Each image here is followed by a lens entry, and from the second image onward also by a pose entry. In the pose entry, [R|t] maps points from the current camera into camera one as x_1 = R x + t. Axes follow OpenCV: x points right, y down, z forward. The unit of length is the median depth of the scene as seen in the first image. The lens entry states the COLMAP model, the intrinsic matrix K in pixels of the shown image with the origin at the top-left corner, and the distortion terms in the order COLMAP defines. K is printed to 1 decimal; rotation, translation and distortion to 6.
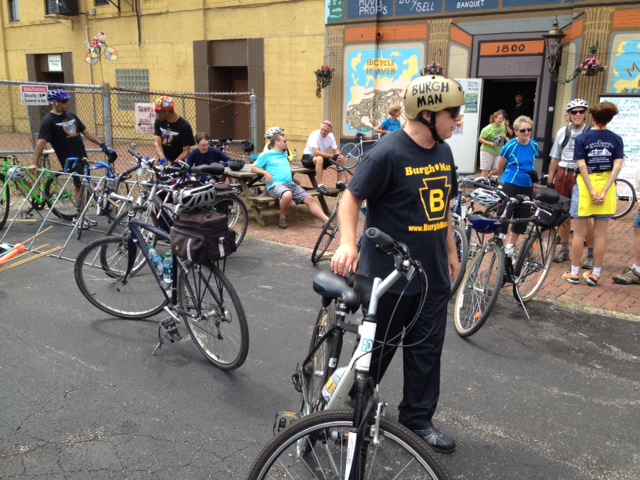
lens RADIAL K [[634.4, 0, 323.3], [0, 634.4, 246.5], [0, 0, 1]] dist [0.093064, 0.000000]
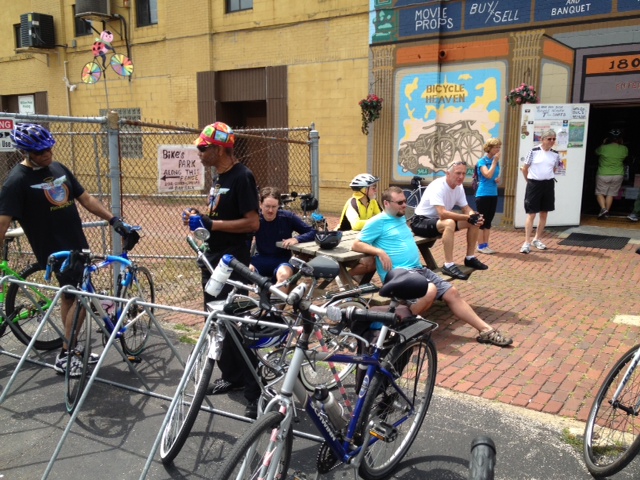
lens RADIAL K [[634.4, 0, 318.2], [0, 634.4, 234.0], [0, 0, 1]] dist [0.093064, 0.000000]
pose [[0.999017, -0.028900, 0.033604, -0.096134], [0.031546, 0.996209, -0.081073, -0.048940], [-0.031133, 0.082053, 0.996142, 0.230202]]
